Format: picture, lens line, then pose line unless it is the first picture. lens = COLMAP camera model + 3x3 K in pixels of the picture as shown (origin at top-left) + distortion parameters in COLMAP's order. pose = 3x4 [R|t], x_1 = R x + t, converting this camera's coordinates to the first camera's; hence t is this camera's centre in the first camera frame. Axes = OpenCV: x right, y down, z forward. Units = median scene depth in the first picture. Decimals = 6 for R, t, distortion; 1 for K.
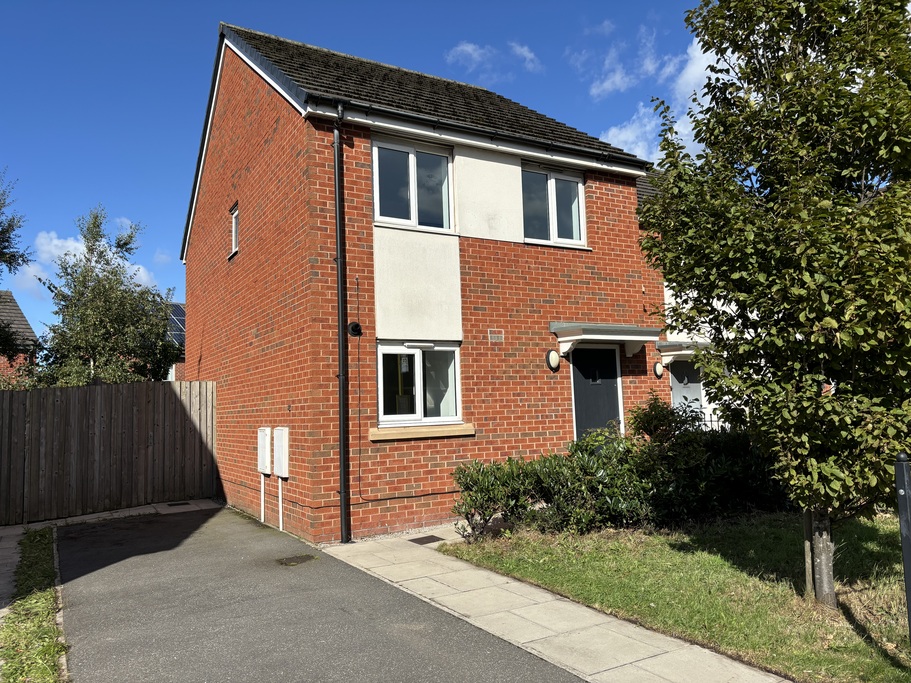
lens RADIAL K [[686.5, 0, 454.3], [0, 686.5, 338.7], [0, 0, 1]] dist [0.009221, -0.001091]
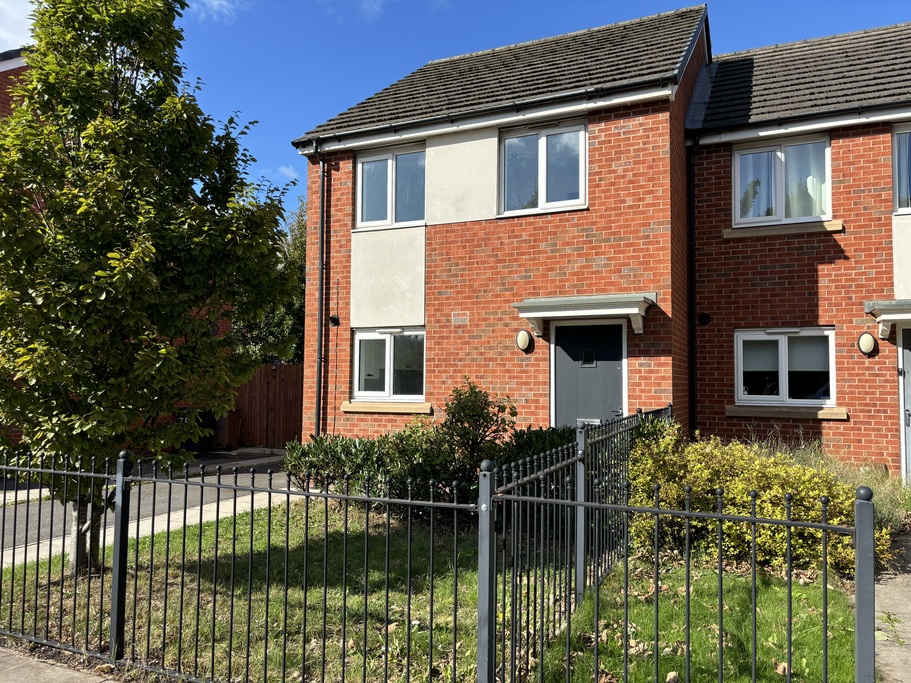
lens RADIAL K [[686.5, 0, 454.5], [0, 686.5, 347.5], [0, 0, 1]] dist [0.009221, -0.001091]
pose [[0.583351, -0.009392, -0.812166, 0.896283], [0.054006, 0.998169, 0.027248, 0.011014], [0.810423, -0.059757, 0.582790, 0.413366]]
